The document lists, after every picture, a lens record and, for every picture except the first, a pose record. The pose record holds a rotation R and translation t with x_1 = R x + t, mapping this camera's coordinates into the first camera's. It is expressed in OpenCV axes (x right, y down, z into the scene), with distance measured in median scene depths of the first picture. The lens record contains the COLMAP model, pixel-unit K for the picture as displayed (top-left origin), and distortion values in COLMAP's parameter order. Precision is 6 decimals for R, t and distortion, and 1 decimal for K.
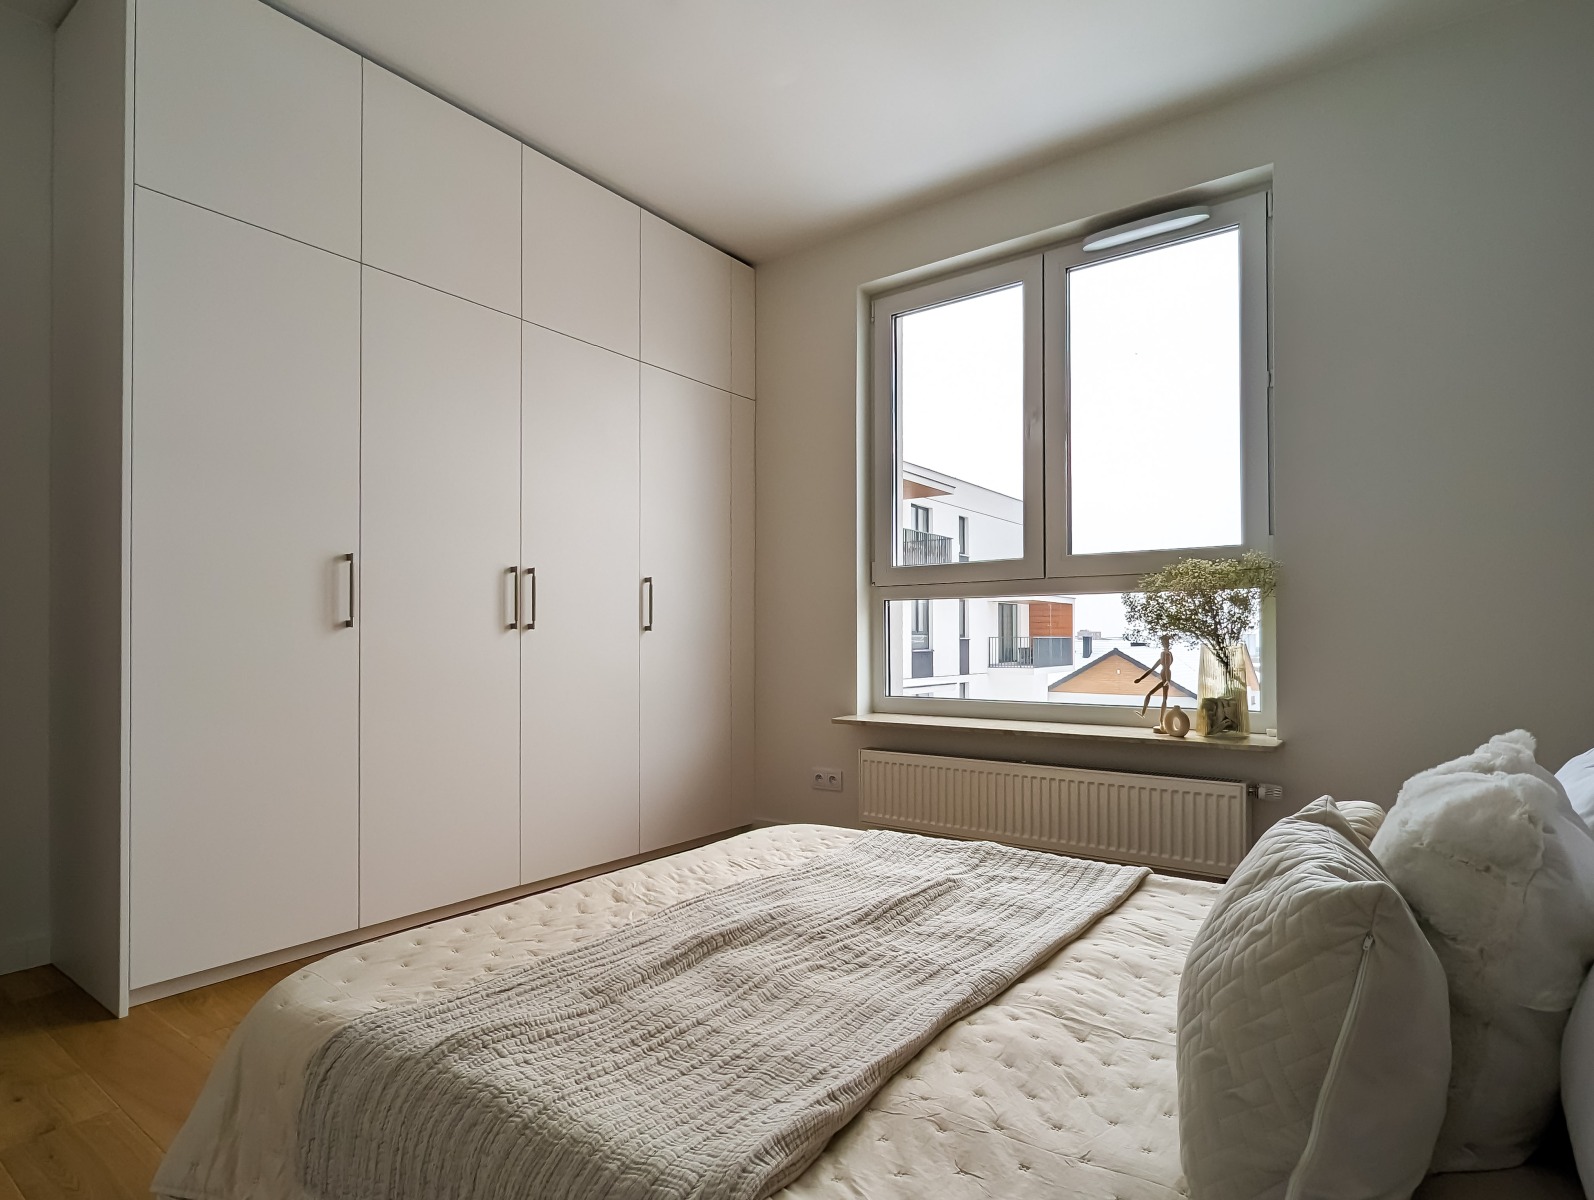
lens RADIAL K [[863.6, 0, 786.7], [0, 863.6, 613.2], [0, 0, 1]] dist [0.003470, -0.000167]
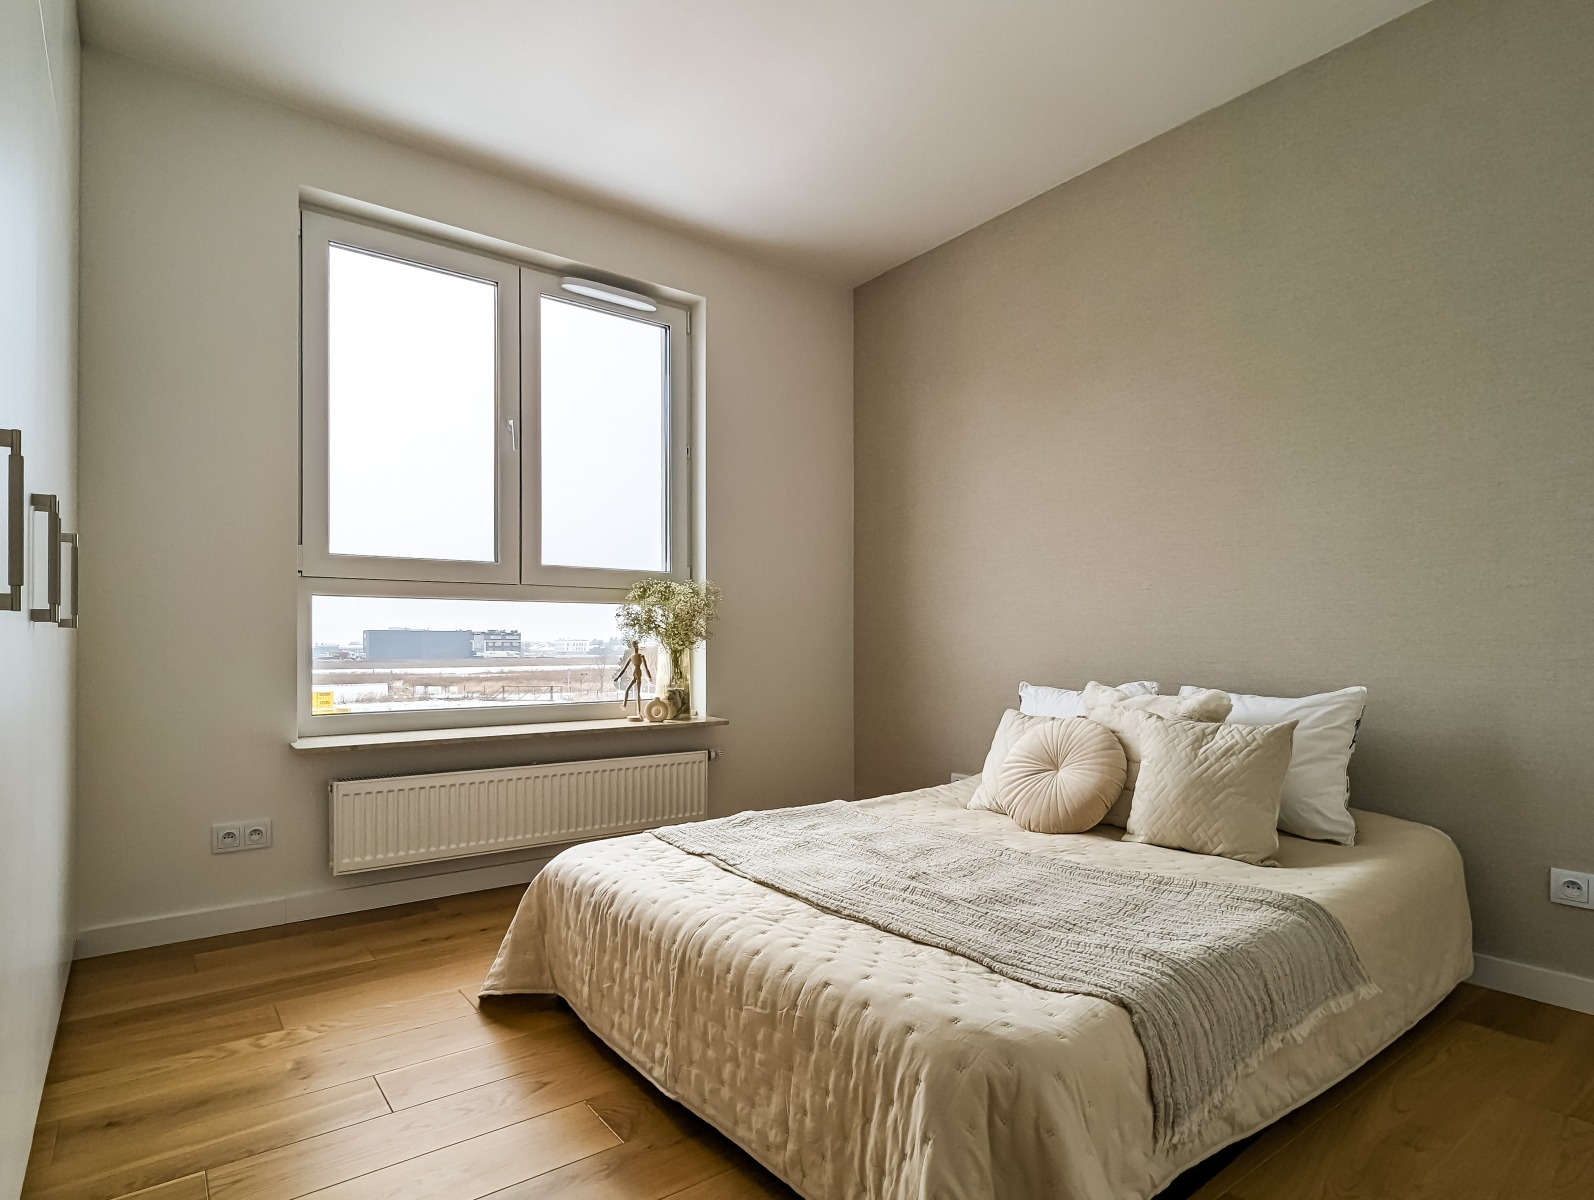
lens RADIAL K [[863.6, 0, 779.0], [0, 863.6, 625.1], [0, 0, 1]] dist [0.003470, -0.000167]
pose [[0.274092, 0.020653, 0.961482, -0.630943], [-0.029837, 0.999471, -0.012963, 0.012792], [-0.961241, -0.025135, 0.274563, 0.437725]]
